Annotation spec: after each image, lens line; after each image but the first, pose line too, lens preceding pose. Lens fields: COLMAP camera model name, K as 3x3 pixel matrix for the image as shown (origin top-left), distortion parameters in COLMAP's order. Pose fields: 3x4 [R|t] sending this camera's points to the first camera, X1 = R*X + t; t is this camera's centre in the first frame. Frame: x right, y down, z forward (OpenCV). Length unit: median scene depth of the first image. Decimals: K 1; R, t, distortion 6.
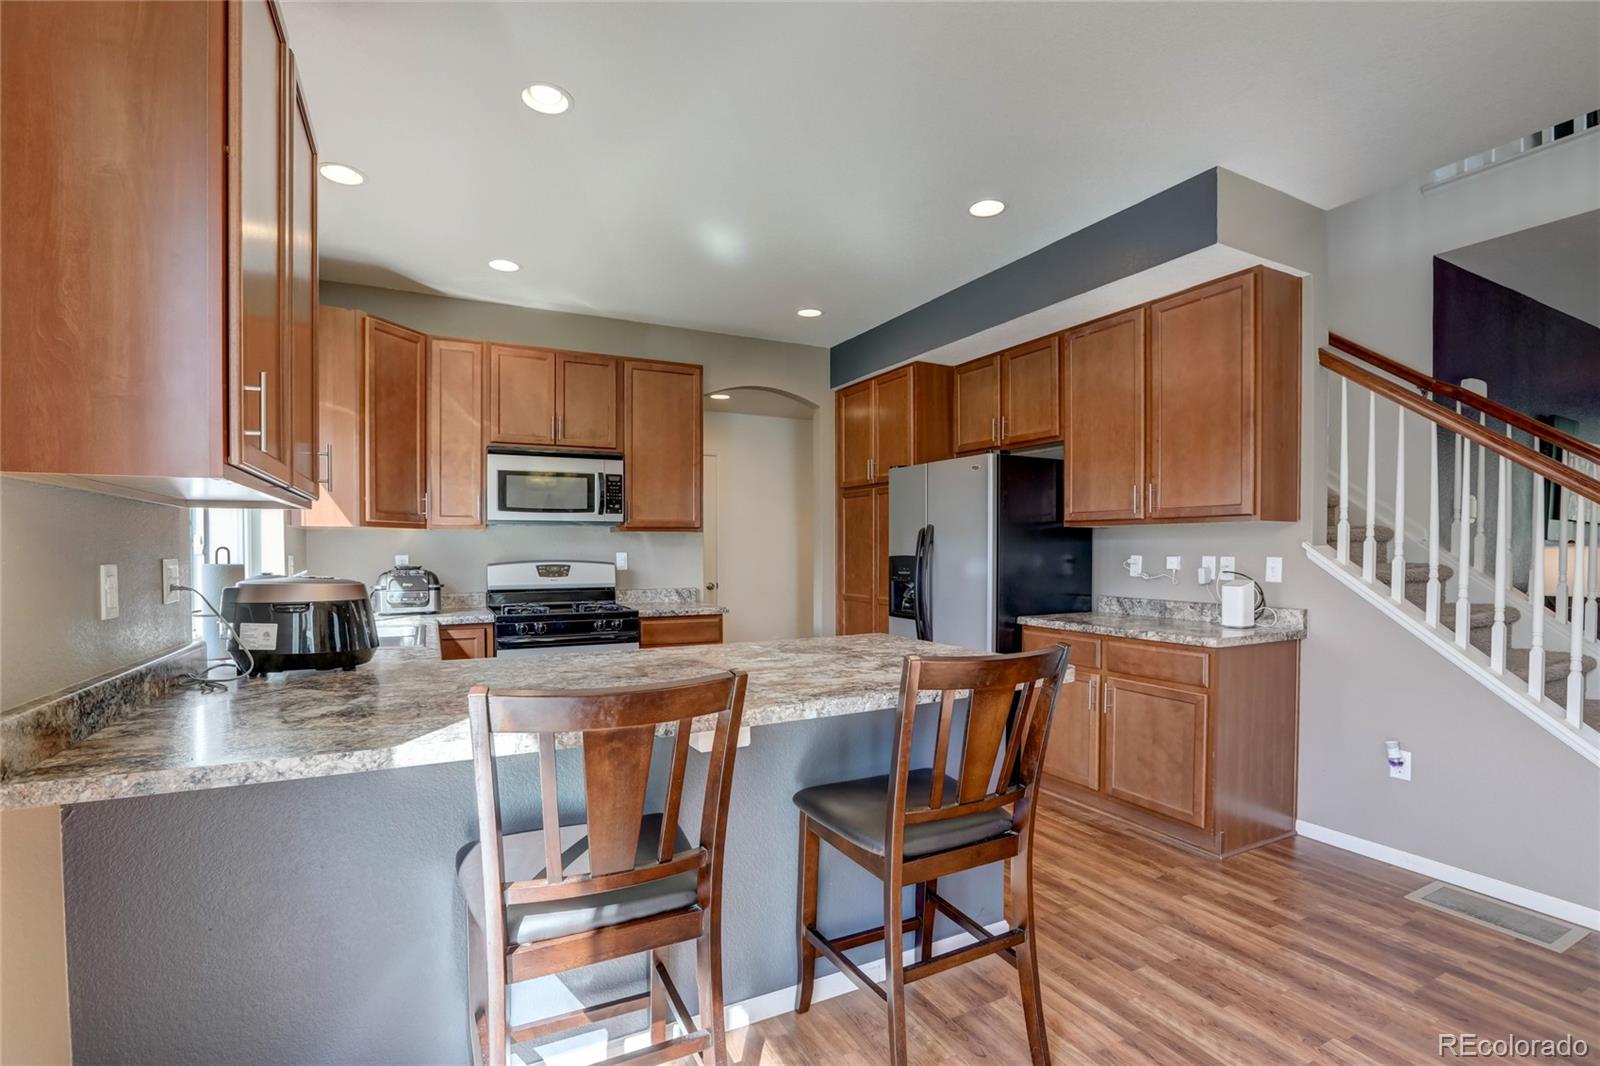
lens RADIAL K [[736.7, 0, 794.8], [0, 736.7, 555.1], [0, 0, 1]] dist [-0.043477, 0.017392]
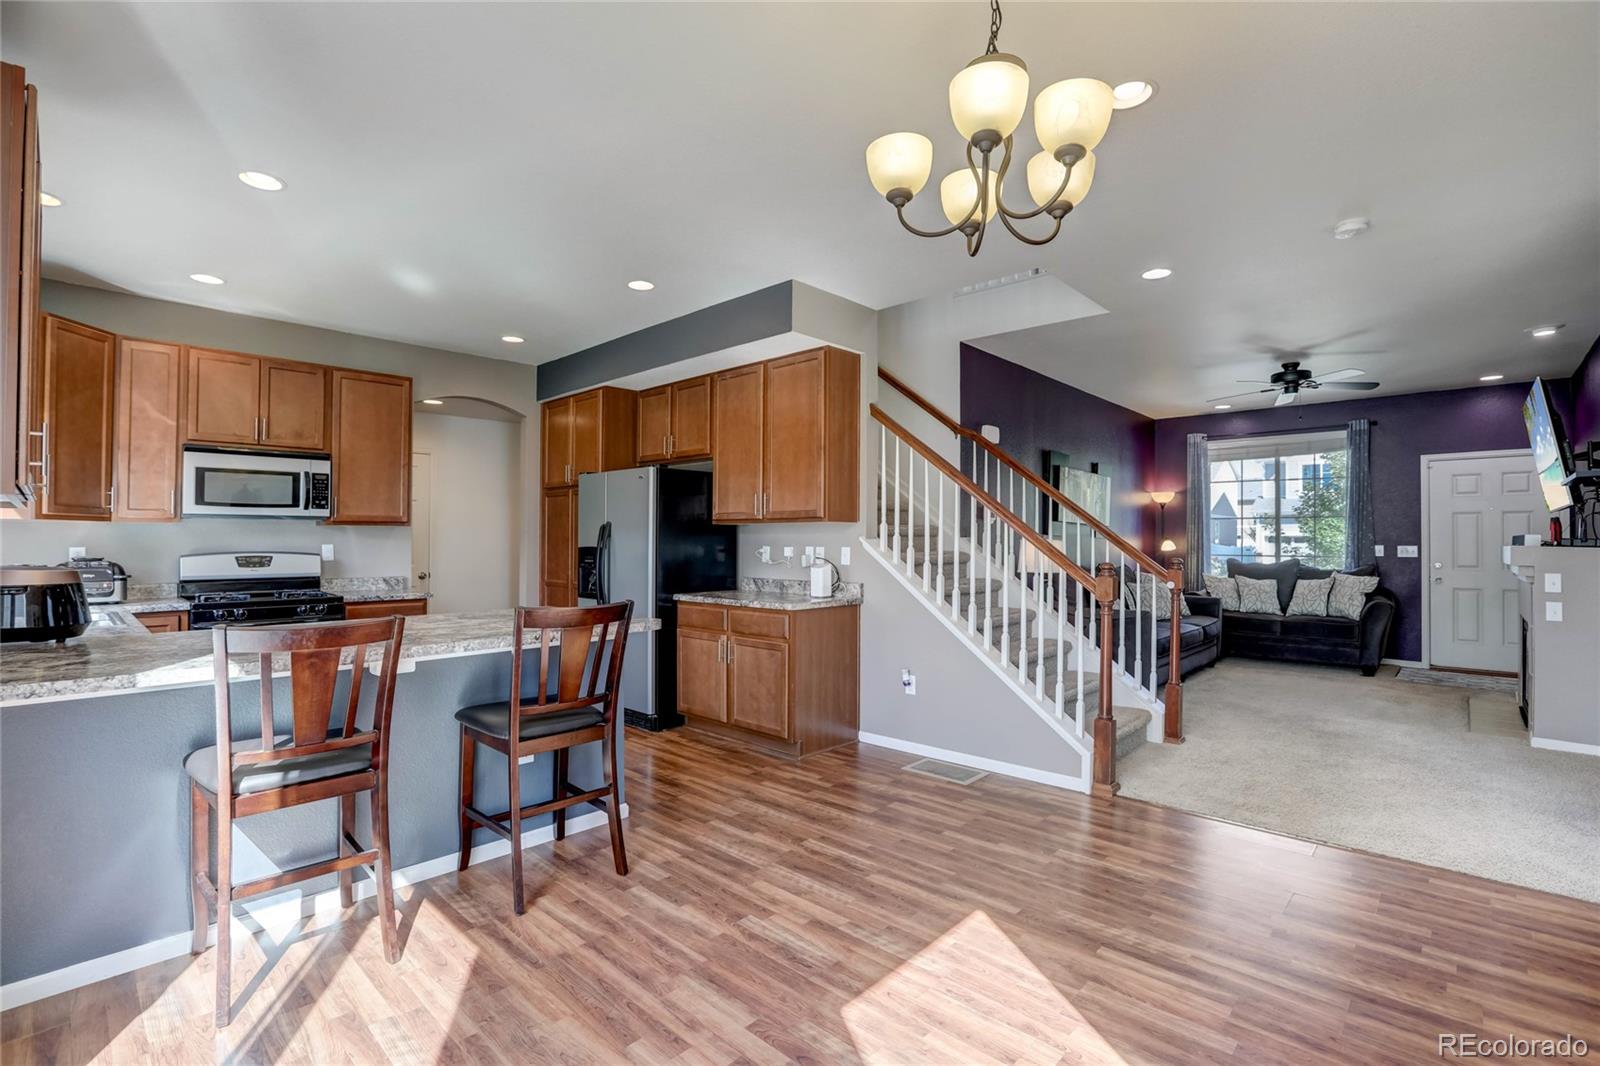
lens RADIAL K [[736.7, 0, 787.3], [0, 736.7, 525.6], [0, 0, 1]] dist [-0.043477, 0.017392]
pose [[0.946829, 0.006696, 0.321668, 0.076622], [0.002681, 0.999585, -0.028698, 0.001451], [-0.321727, 0.028035, 0.946417, -0.285598]]
